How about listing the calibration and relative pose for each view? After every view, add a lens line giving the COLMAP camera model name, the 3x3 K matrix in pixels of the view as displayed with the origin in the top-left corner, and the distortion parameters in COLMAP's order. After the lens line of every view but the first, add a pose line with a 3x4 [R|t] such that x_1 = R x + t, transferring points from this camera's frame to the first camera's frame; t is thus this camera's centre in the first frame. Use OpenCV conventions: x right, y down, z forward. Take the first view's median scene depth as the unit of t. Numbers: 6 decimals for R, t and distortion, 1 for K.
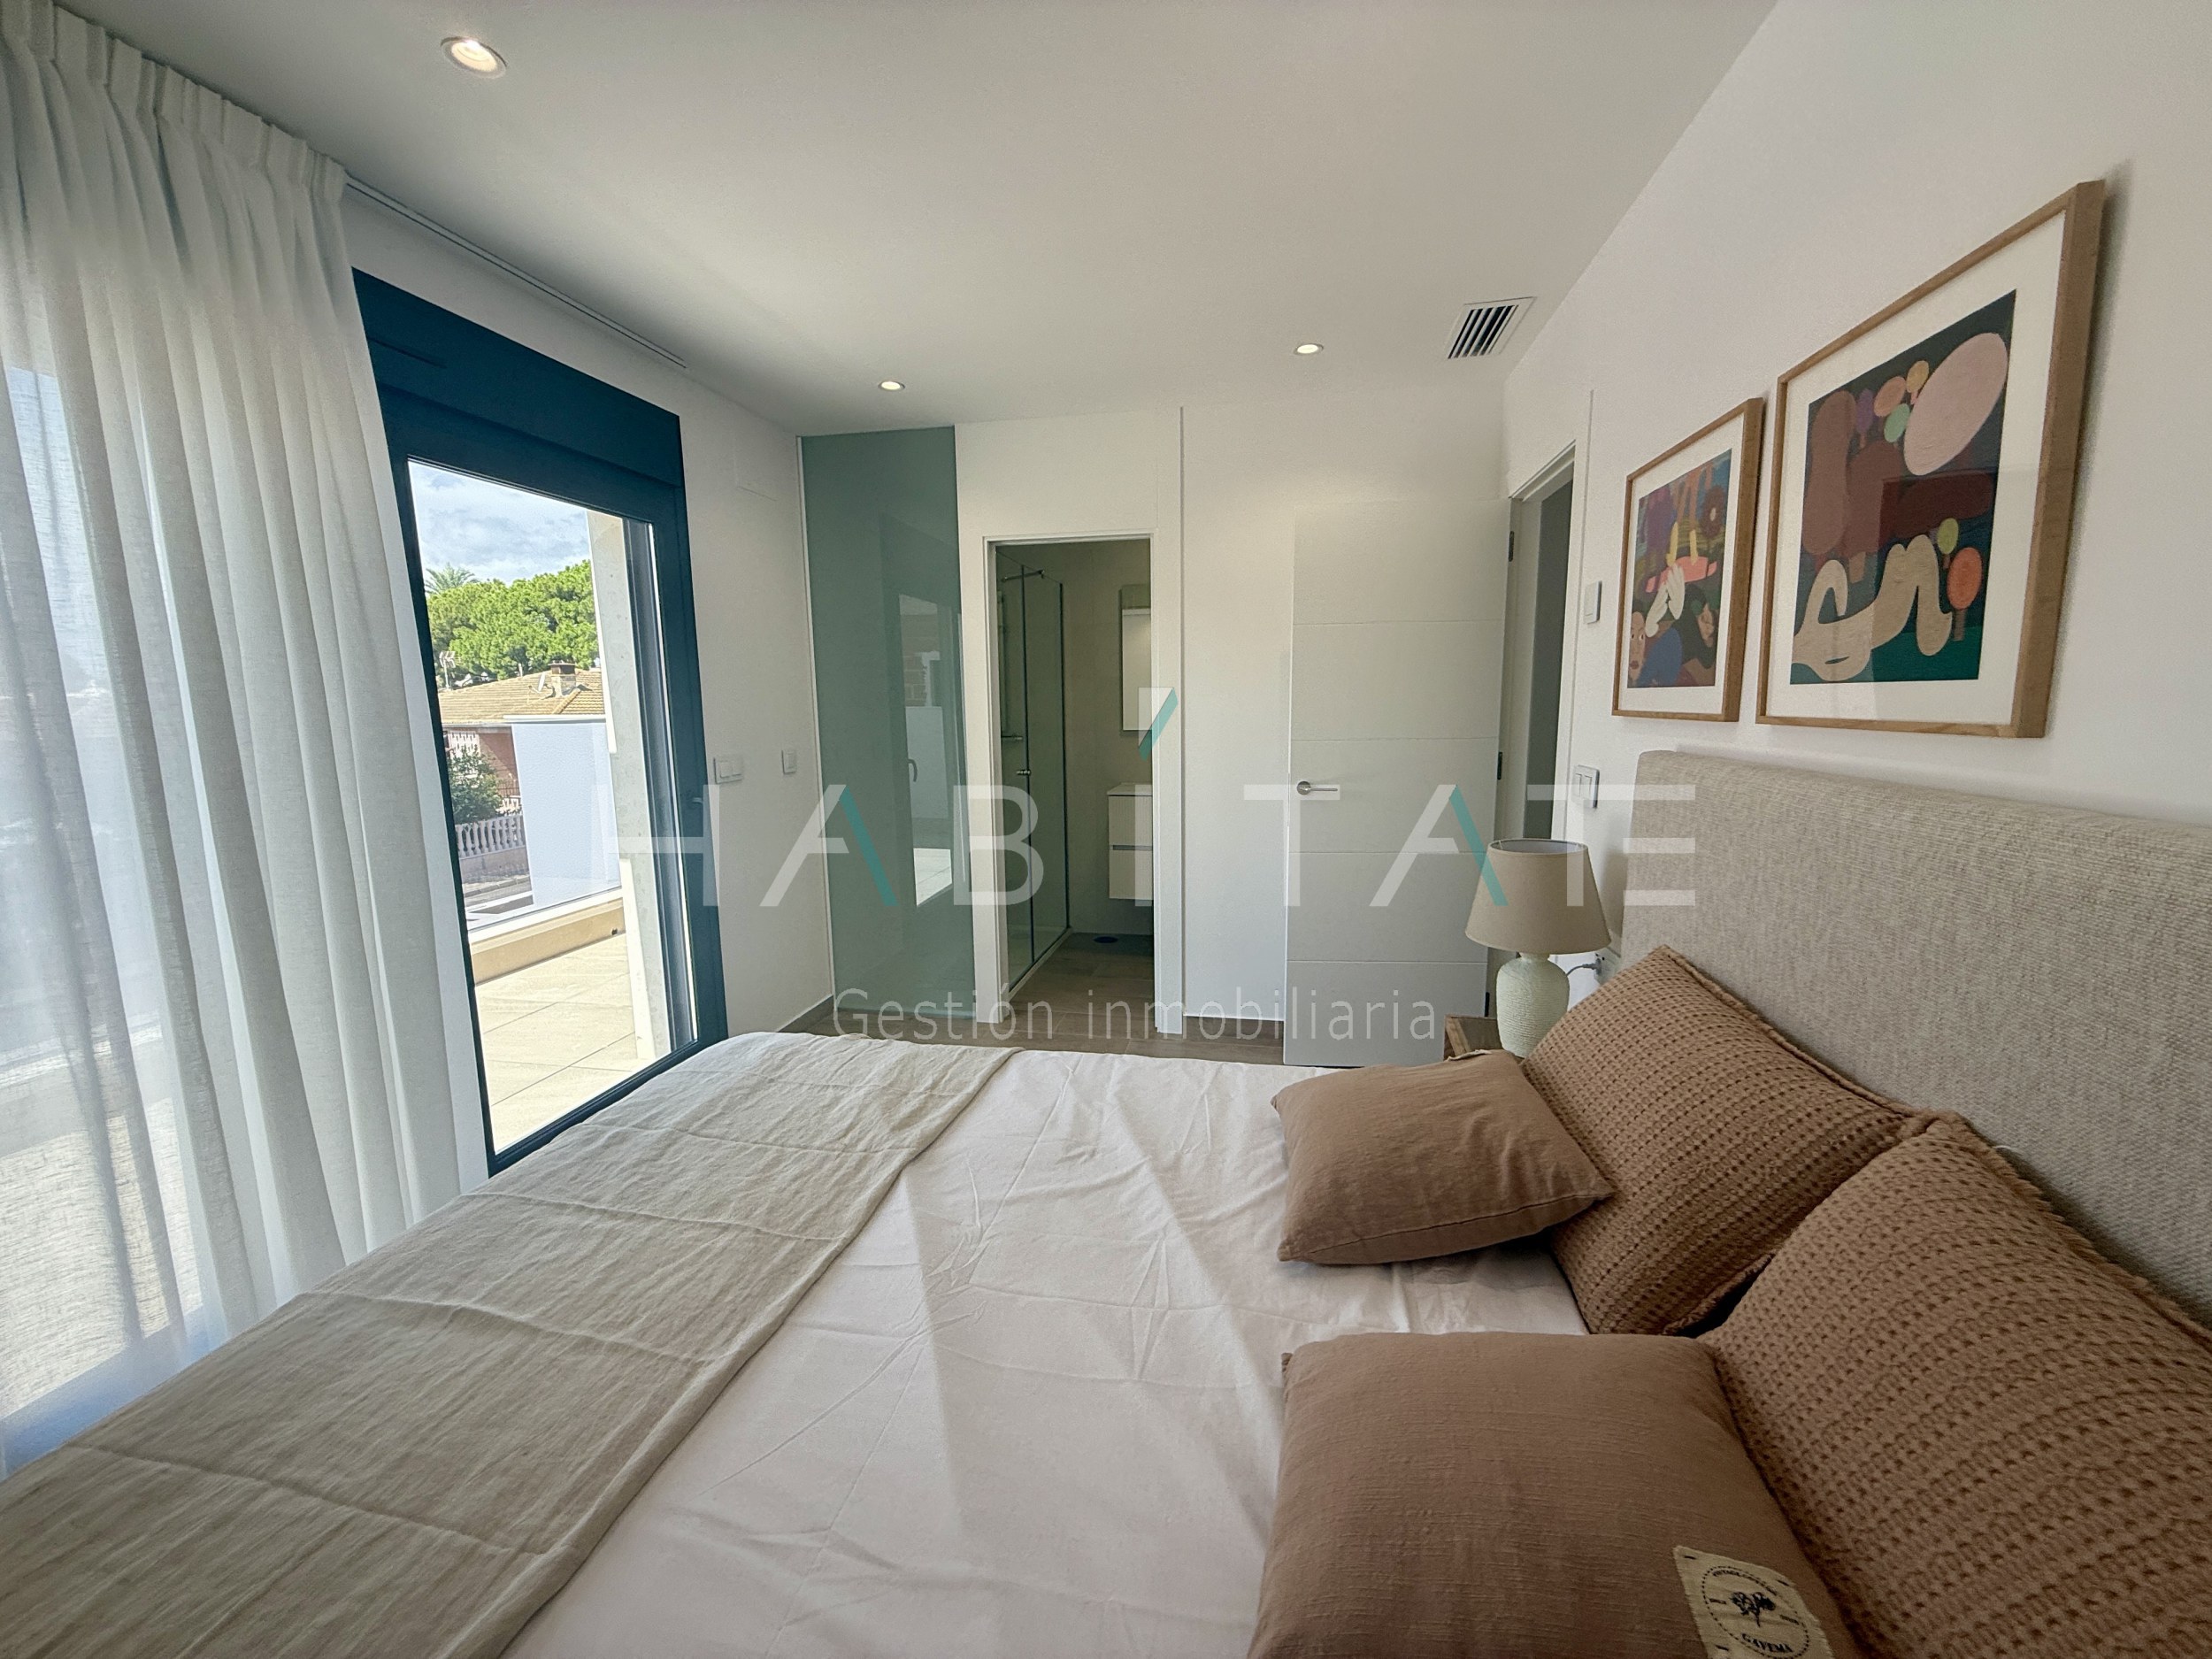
lens RADIAL K [[884.1, 0, 1107.7], [0, 884.1, 830.9], [0, 0, 1]] dist [0.000076, 0.000066]
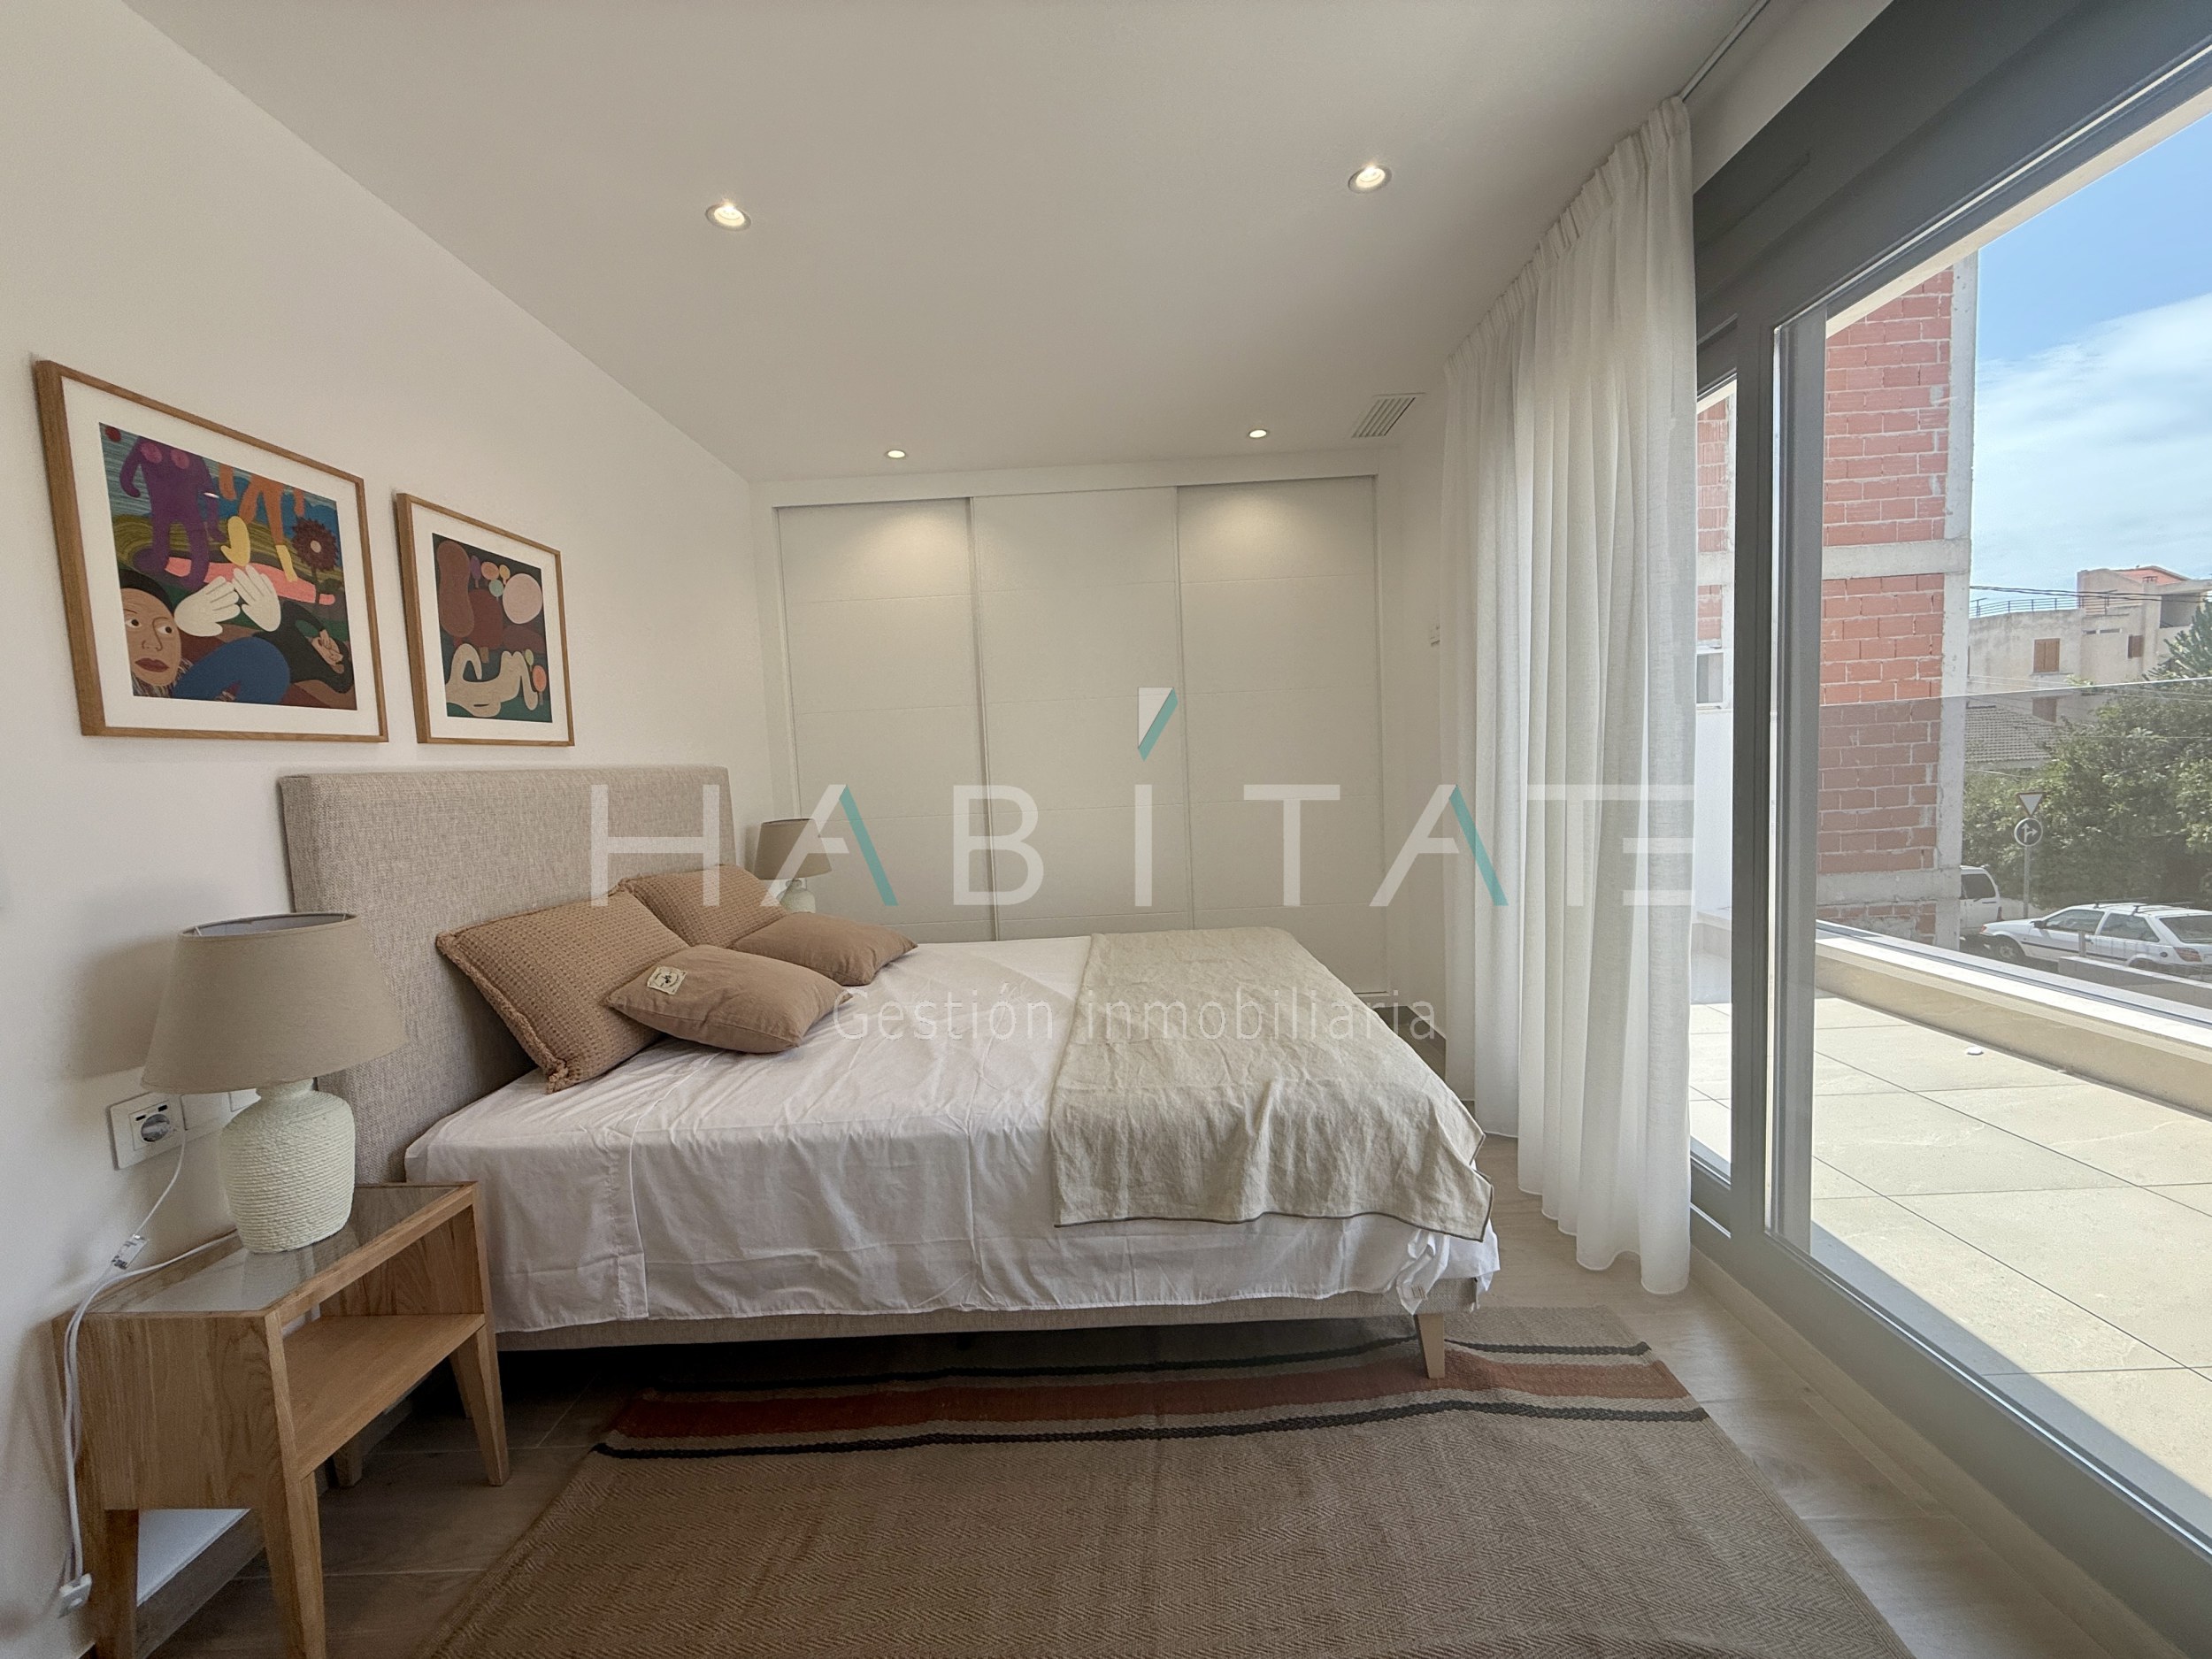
lens RADIAL K [[884.1, 0, 1104.9], [0, 884.1, 828.6], [0, 0, 1]] dist [0.000076, 0.000066]
pose [[-0.979564, 0.073396, -0.187263, -0.015952], [0.029779, 0.973704, 0.225864, -0.322546], [0.198917, 0.215671, -0.955991, 3.033891]]
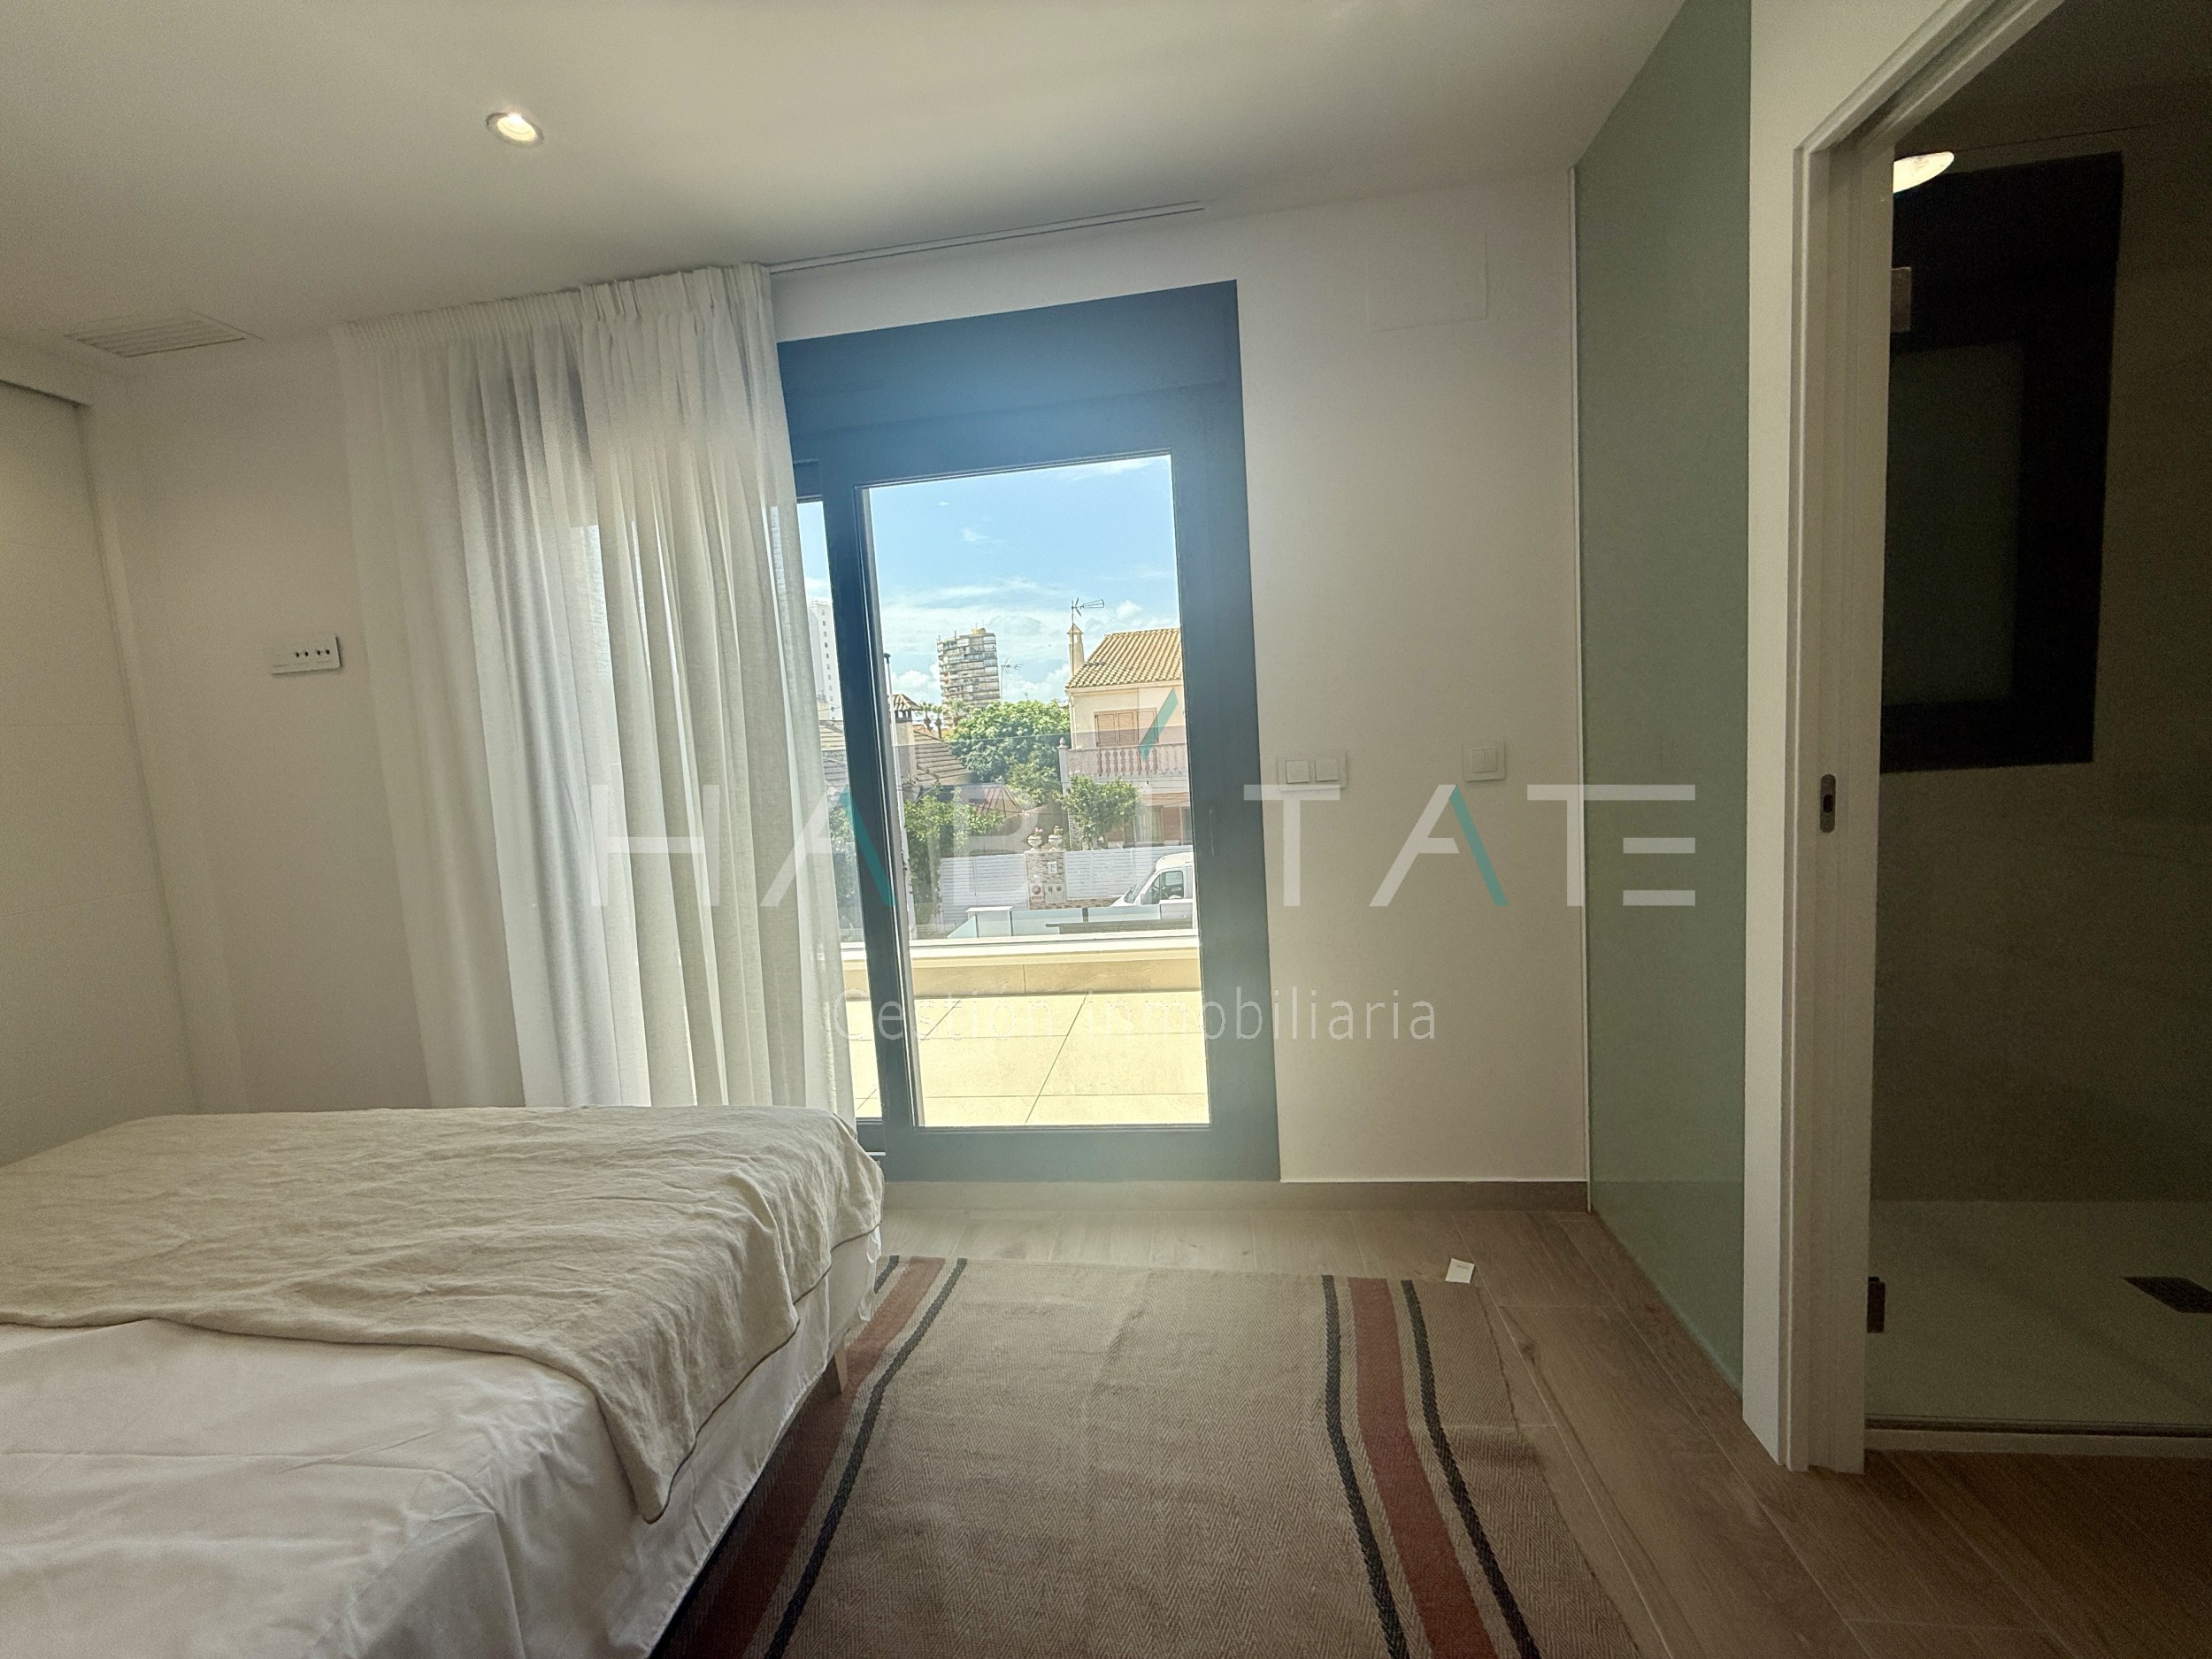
lens RADIAL K [[884.1, 0, 1096.6], [0, 884.1, 827.5], [0, 0, 1]] dist [0.000076, 0.000066]
pose [[0.061353, 0.112120, -0.991799, 0.674454], [-0.079617, 0.991054, 0.107110, -0.239396], [0.994936, 0.072393, 0.069731, 2.180519]]
